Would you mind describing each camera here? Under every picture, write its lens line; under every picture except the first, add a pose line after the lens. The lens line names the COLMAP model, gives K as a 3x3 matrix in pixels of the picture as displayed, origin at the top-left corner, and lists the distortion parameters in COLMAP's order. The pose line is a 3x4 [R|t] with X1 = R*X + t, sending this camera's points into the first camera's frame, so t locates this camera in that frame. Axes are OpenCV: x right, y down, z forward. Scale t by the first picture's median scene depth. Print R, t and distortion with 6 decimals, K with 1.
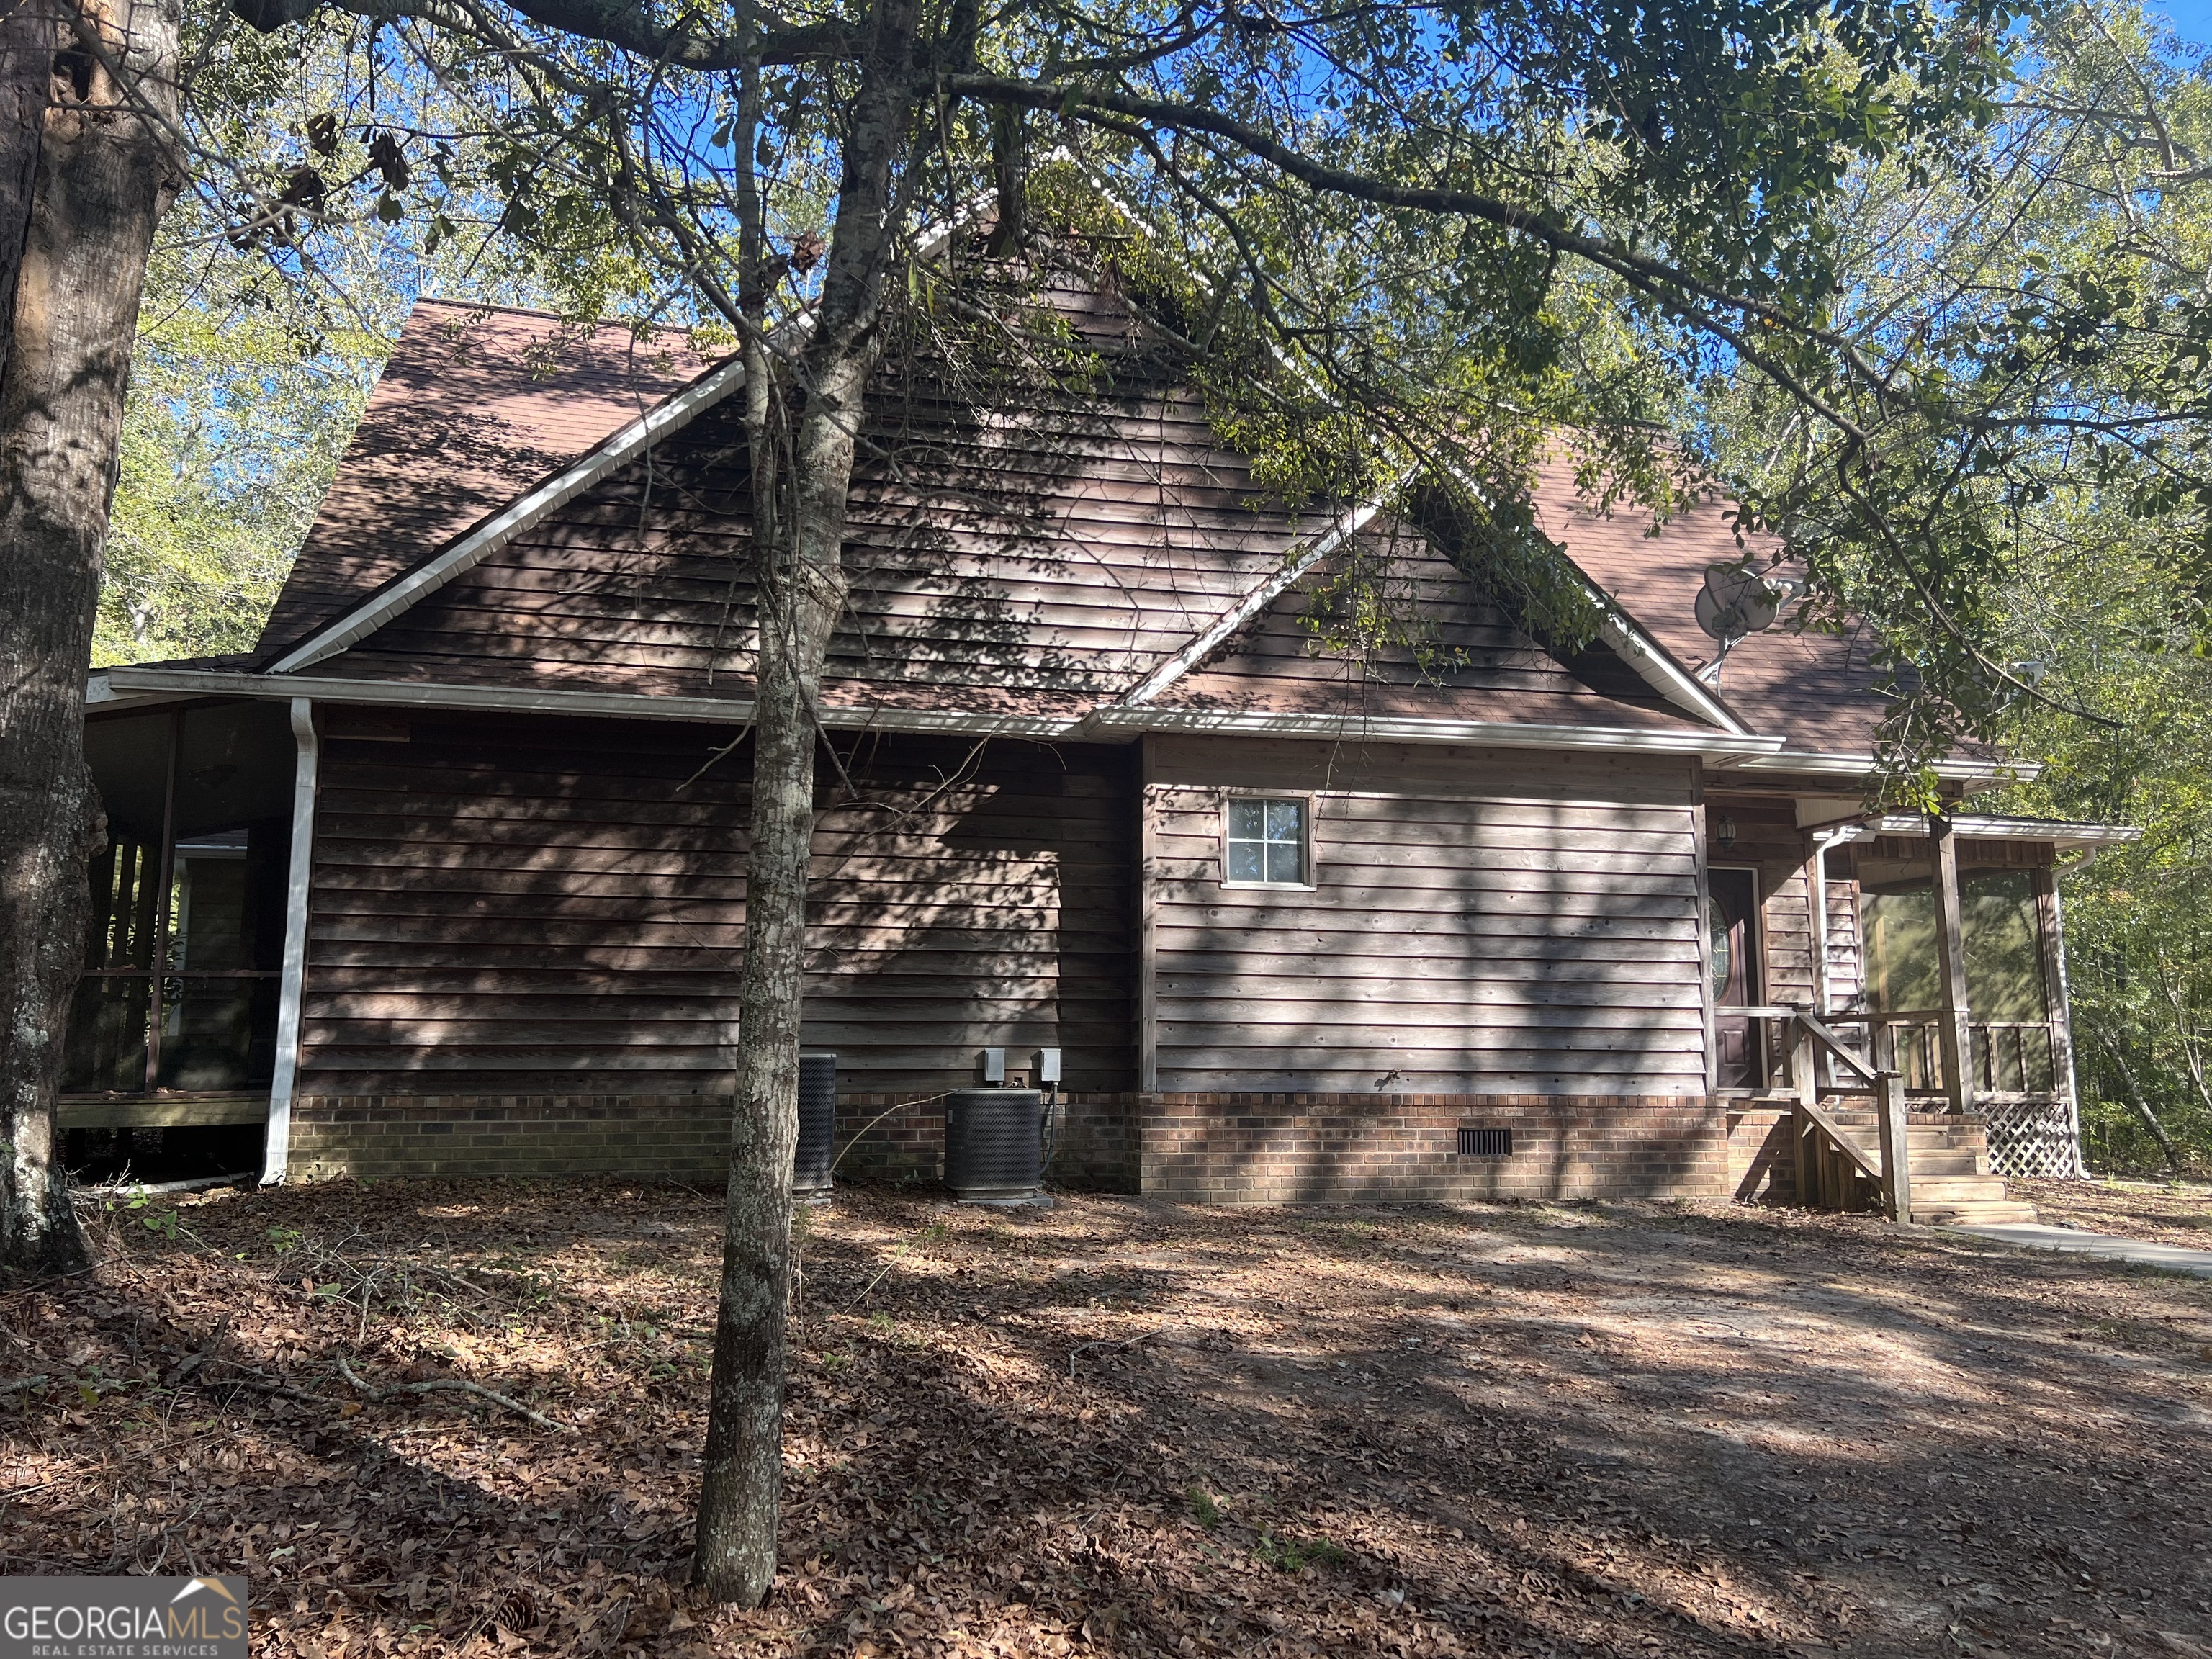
lens RADIAL K [[1652.5, 0, 1098.4], [0, 1652.5, 834.6], [0, 0, 1]] dist [0.062978, -0.076235]
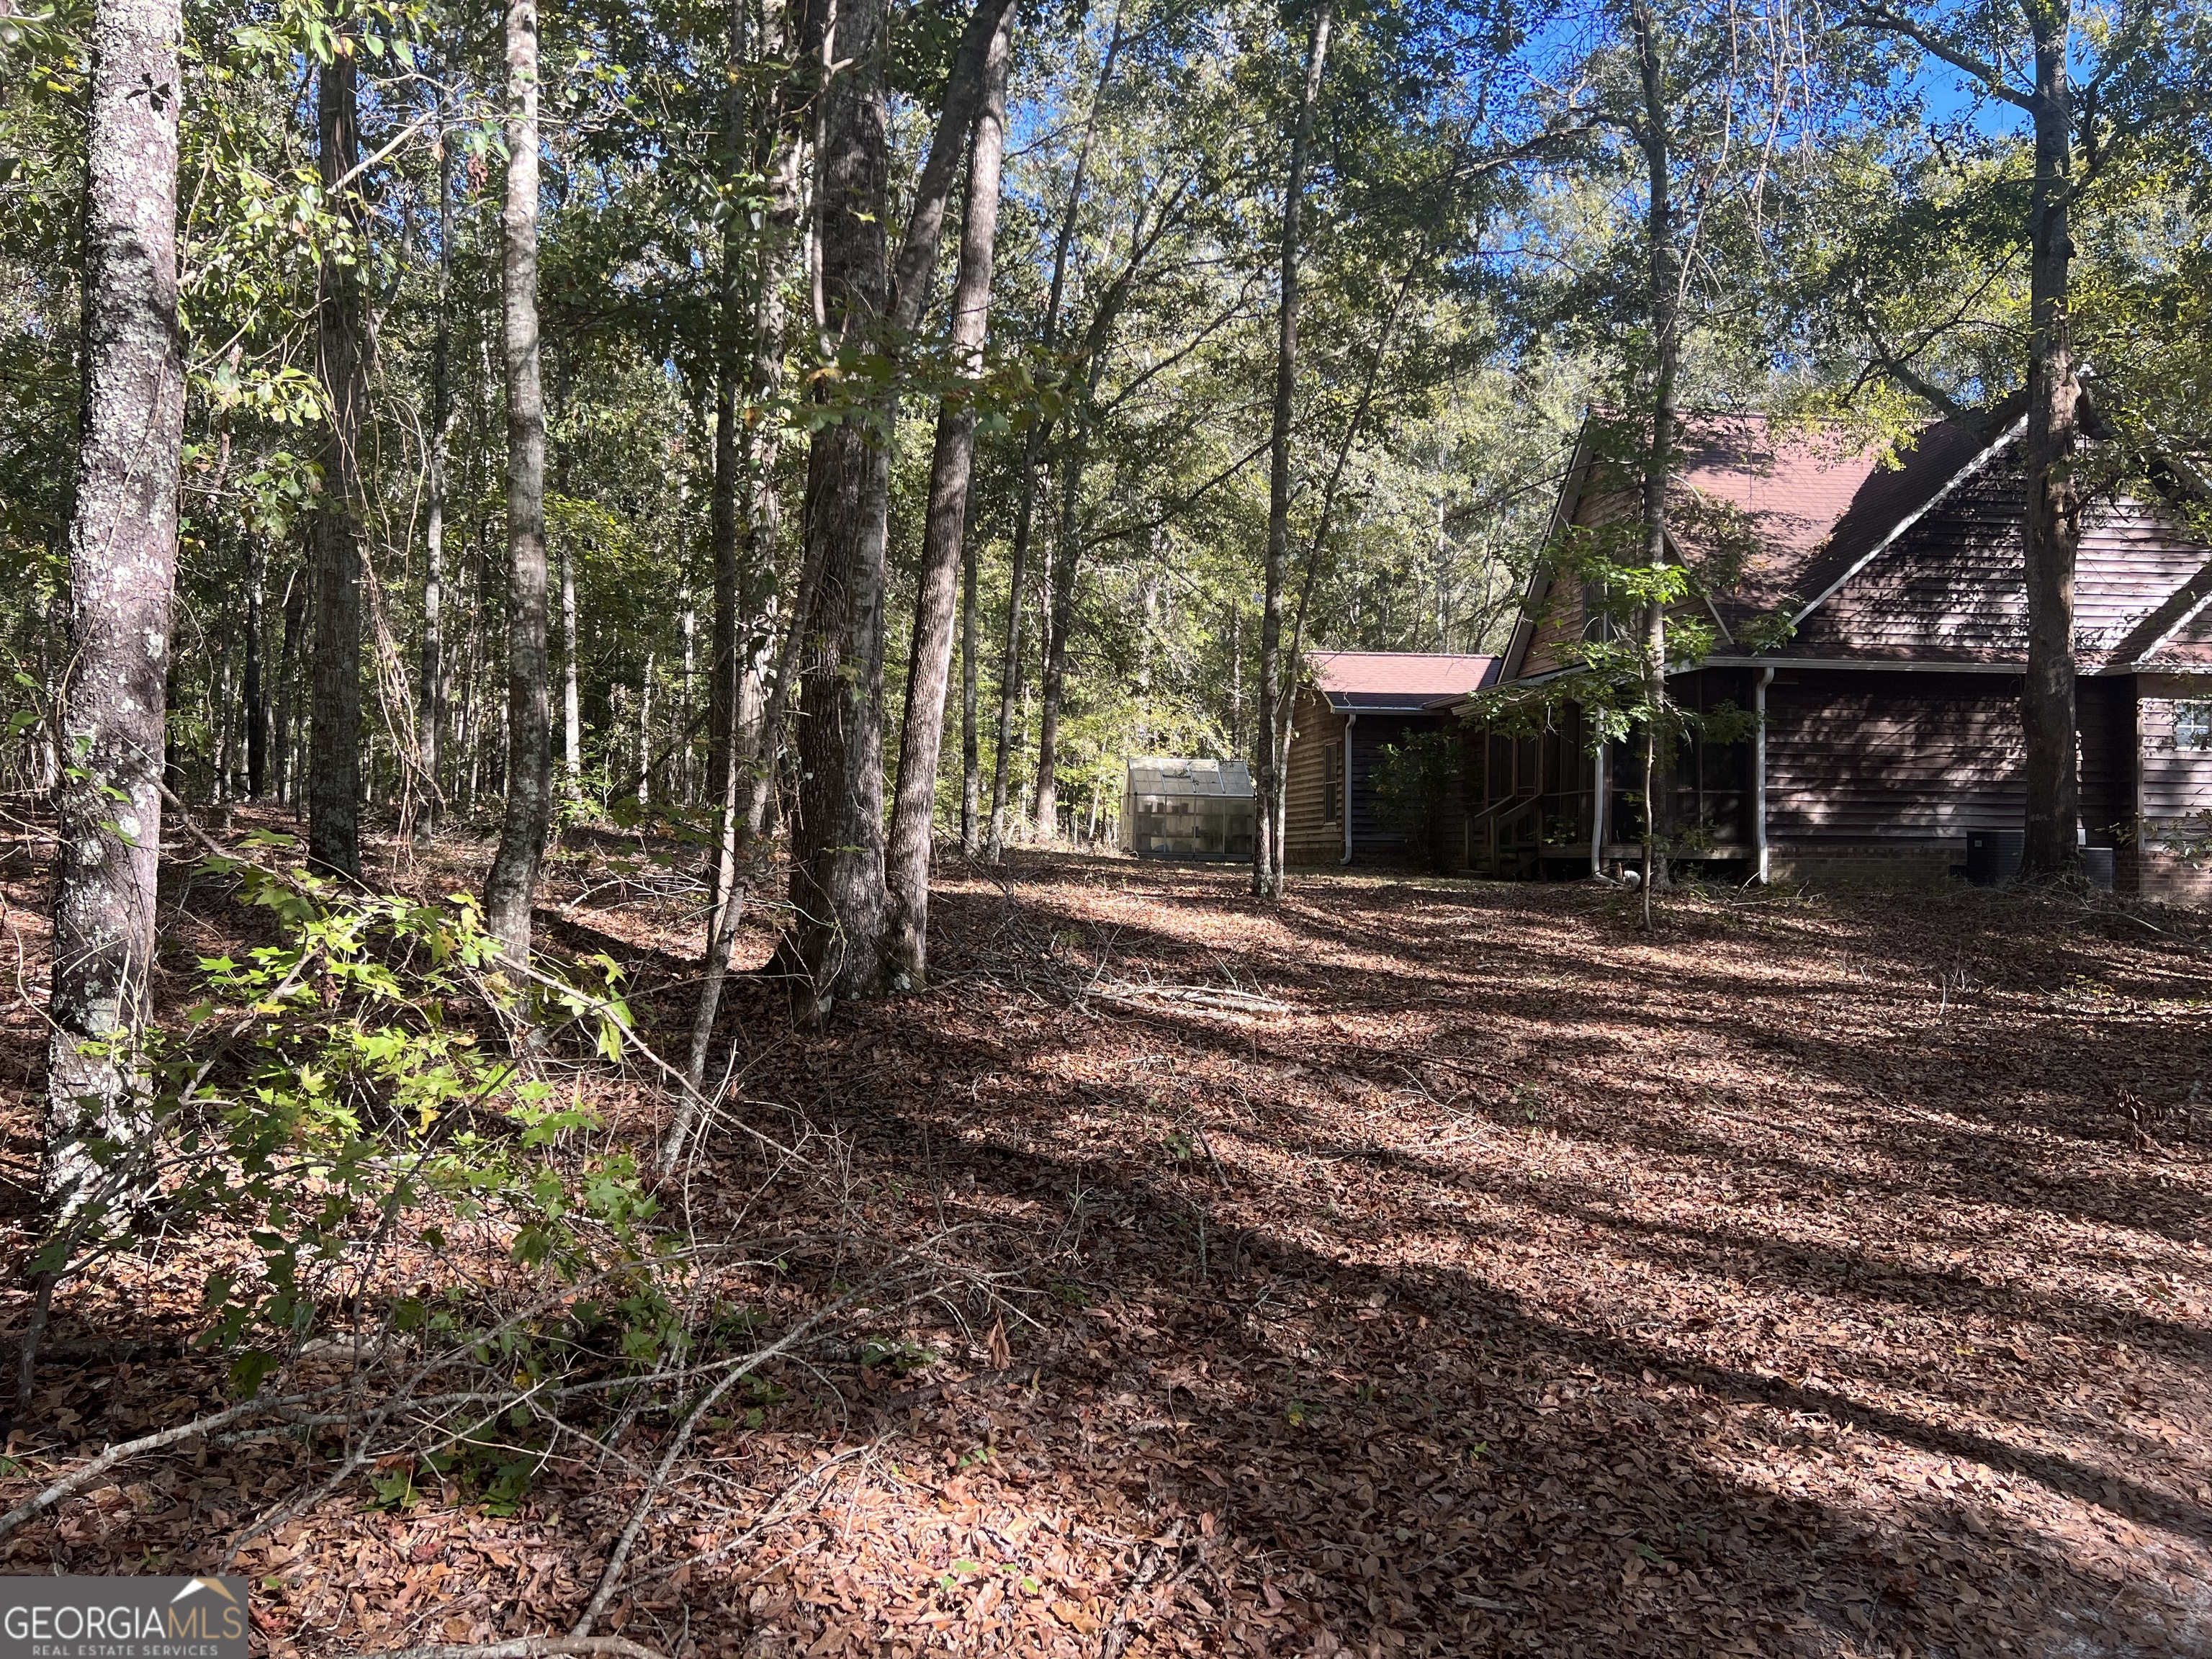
lens RADIAL K [[1652.5, 0, 1084.4], [0, 1652.5, 807.9], [0, 0, 1]] dist [0.062978, -0.076235]
pose [[0.994131, 0.006156, -0.108012, -1.023471], [0.005851, 0.993859, 0.110501, -0.130104], [0.108029, -0.110485, 0.987989, -1.173993]]
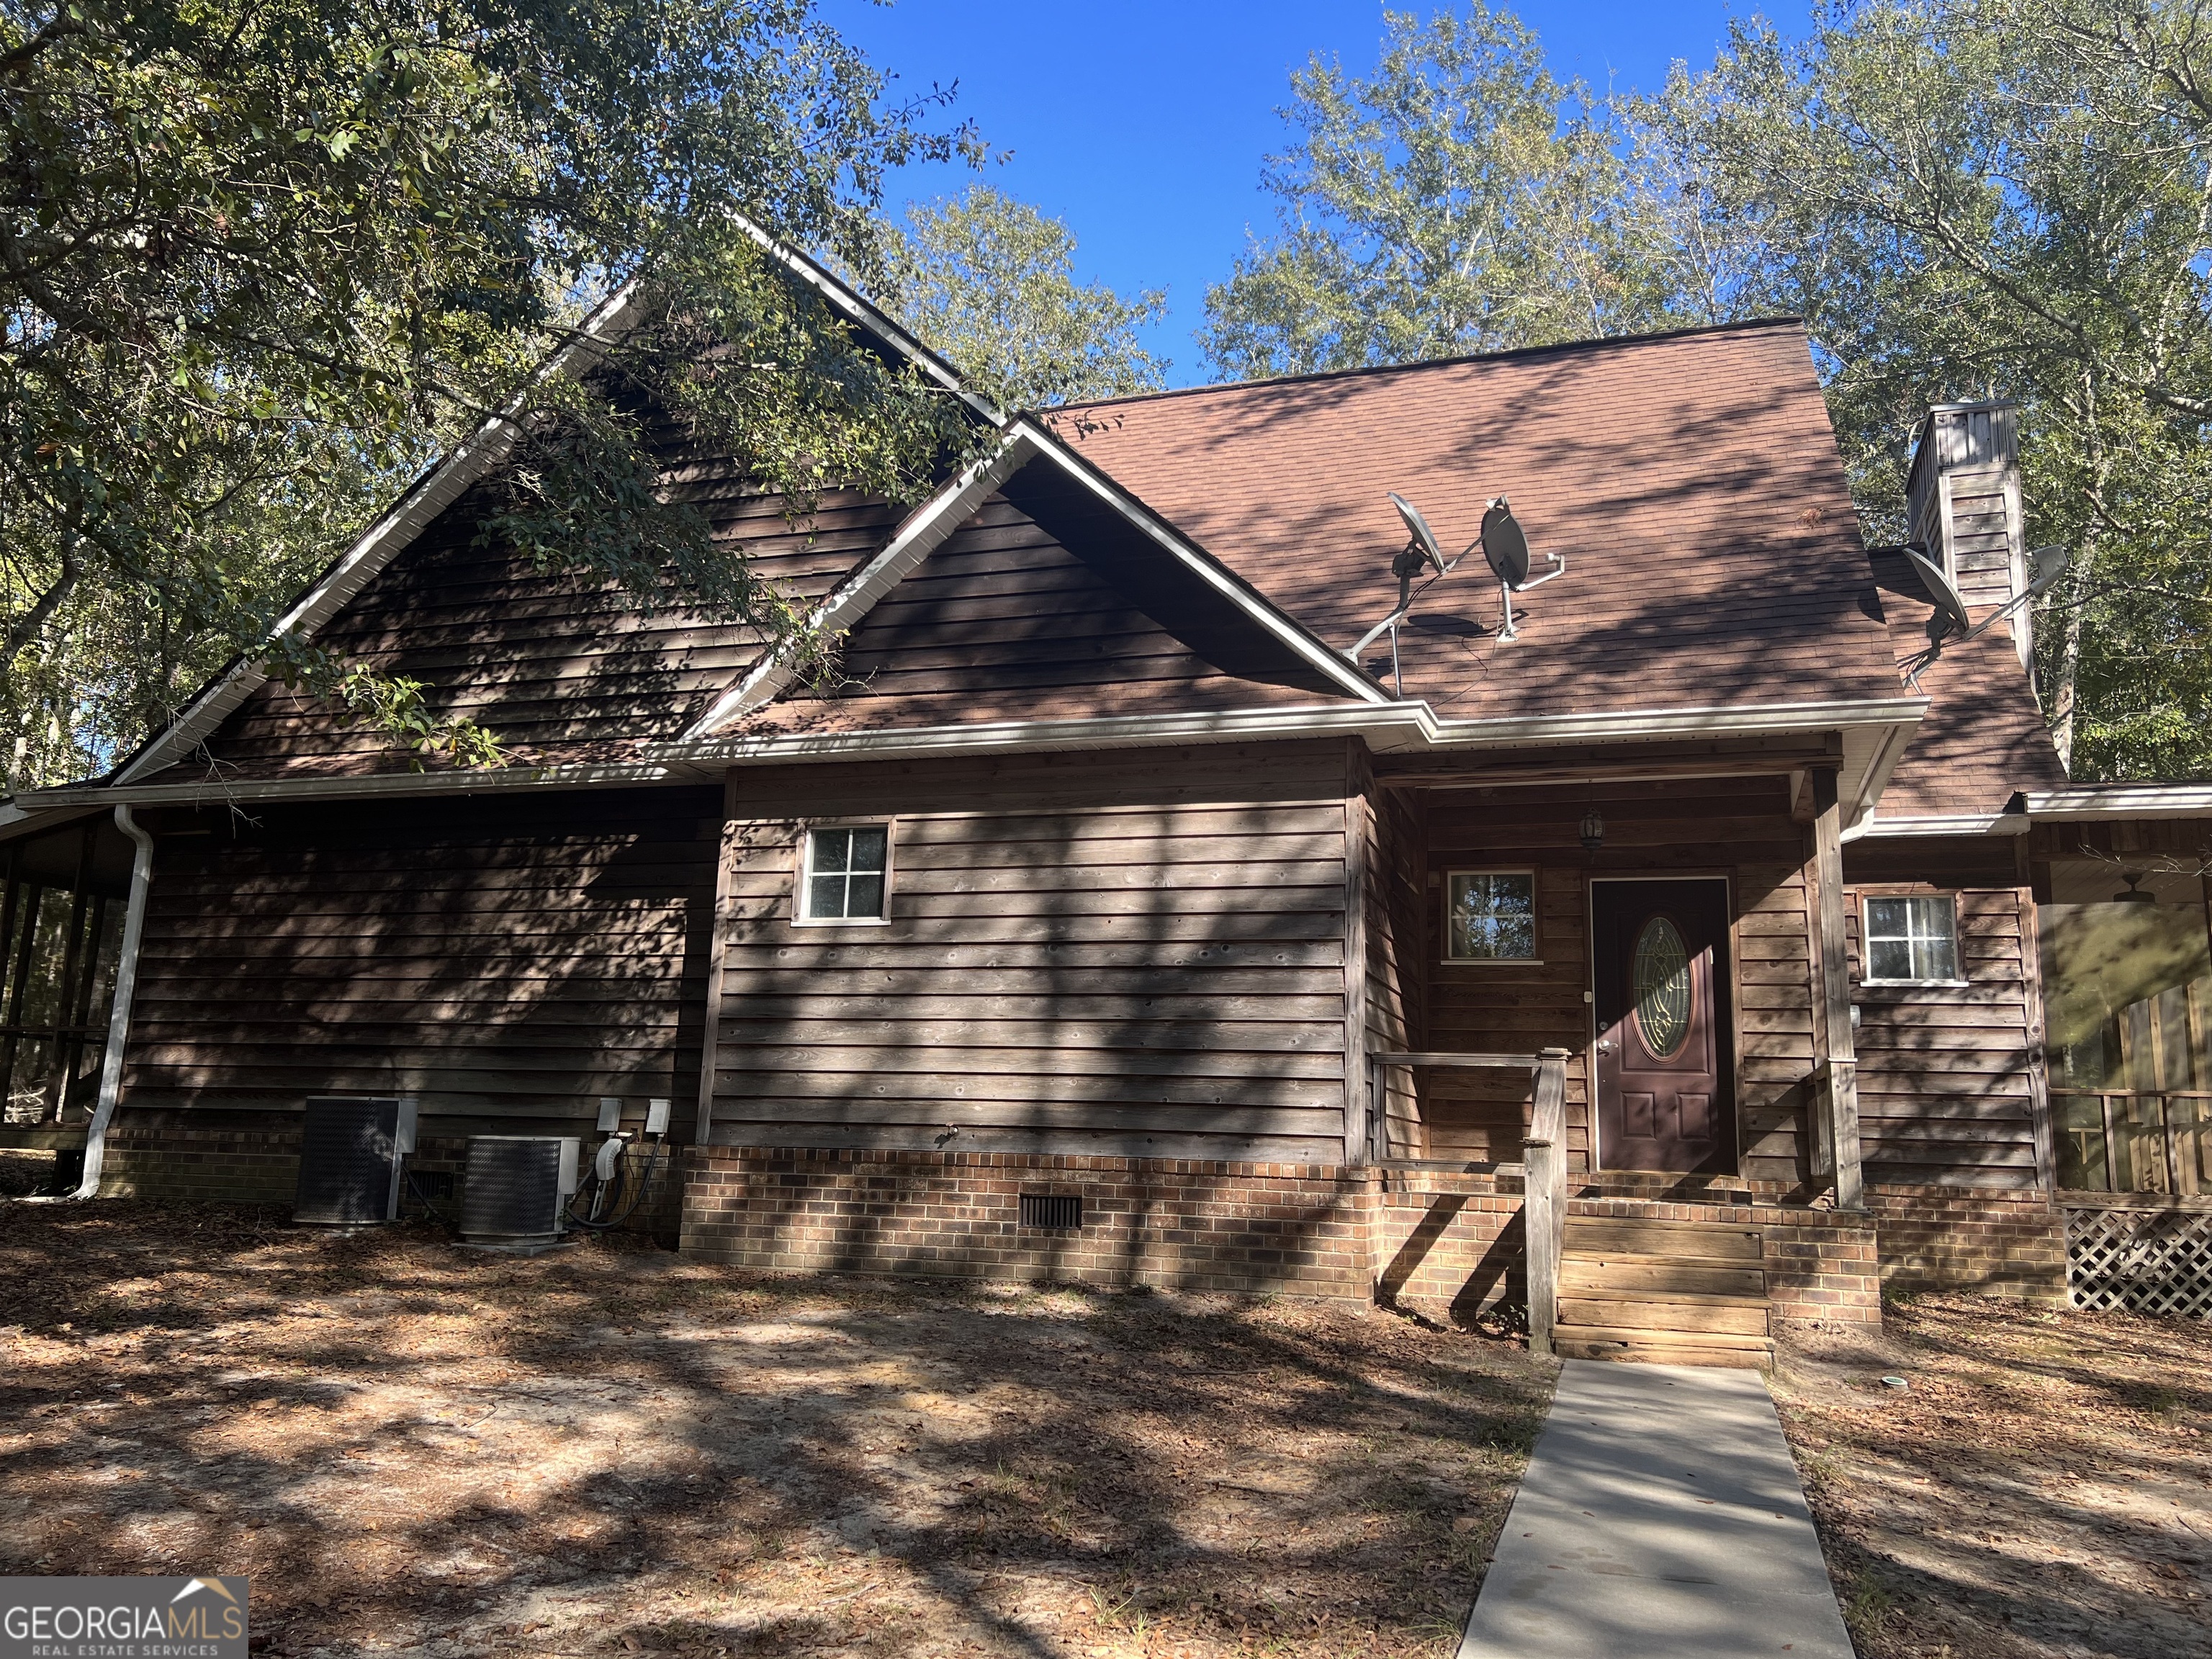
lens RADIAL K [[1652.5, 0, 1114.1], [0, 1652.5, 834.5], [0, 0, 1]] dist [0.062978, -0.076235]
pose [[0.857349, -0.073048, -0.509526, 0.704225], [0.045257, 0.996743, -0.066746, 0.050707], [0.512742, 0.034164, 0.857863, 0.284073]]
